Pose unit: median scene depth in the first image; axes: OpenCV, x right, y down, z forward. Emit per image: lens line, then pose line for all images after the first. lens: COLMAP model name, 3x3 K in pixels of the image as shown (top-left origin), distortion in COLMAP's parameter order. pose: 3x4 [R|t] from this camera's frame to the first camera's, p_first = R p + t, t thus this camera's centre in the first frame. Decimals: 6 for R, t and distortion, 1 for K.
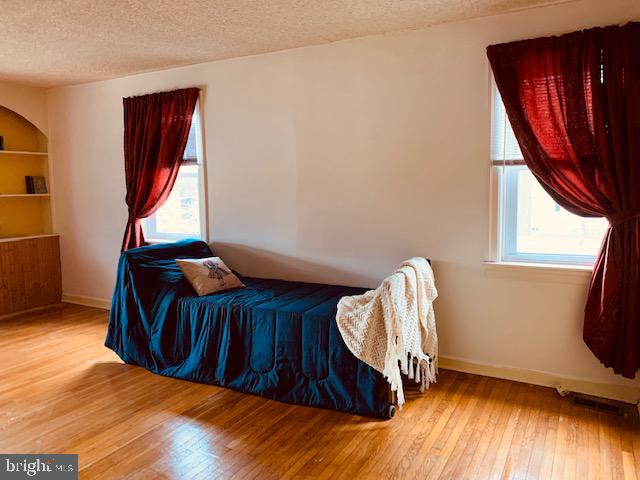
lens RADIAL K [[487.9, 0, 320.0], [0, 487.9, 240.0], [0, 0, 1]] dist [0.053213, -0.060583]
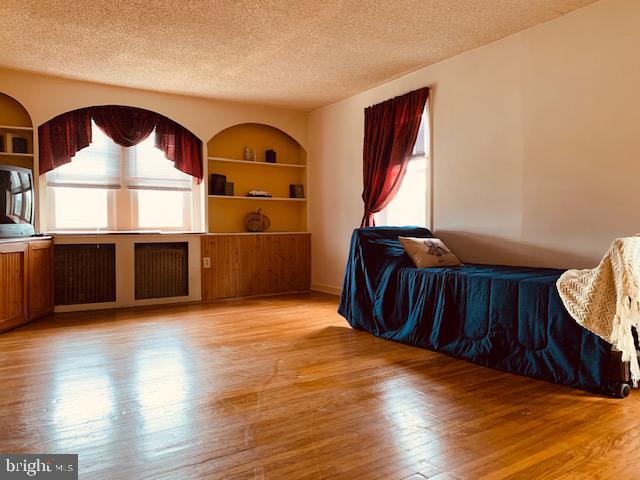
lens RADIAL K [[487.9, 0, 320.0], [0, 487.9, 240.0], [0, 0, 1]] dist [0.053213, -0.060583]
pose [[0.884425, 0.010359, -0.466568, 0.061637], [-0.051133, 0.995886, -0.074816, 0.147612], [0.463873, 0.090026, 0.881315, -0.042047]]
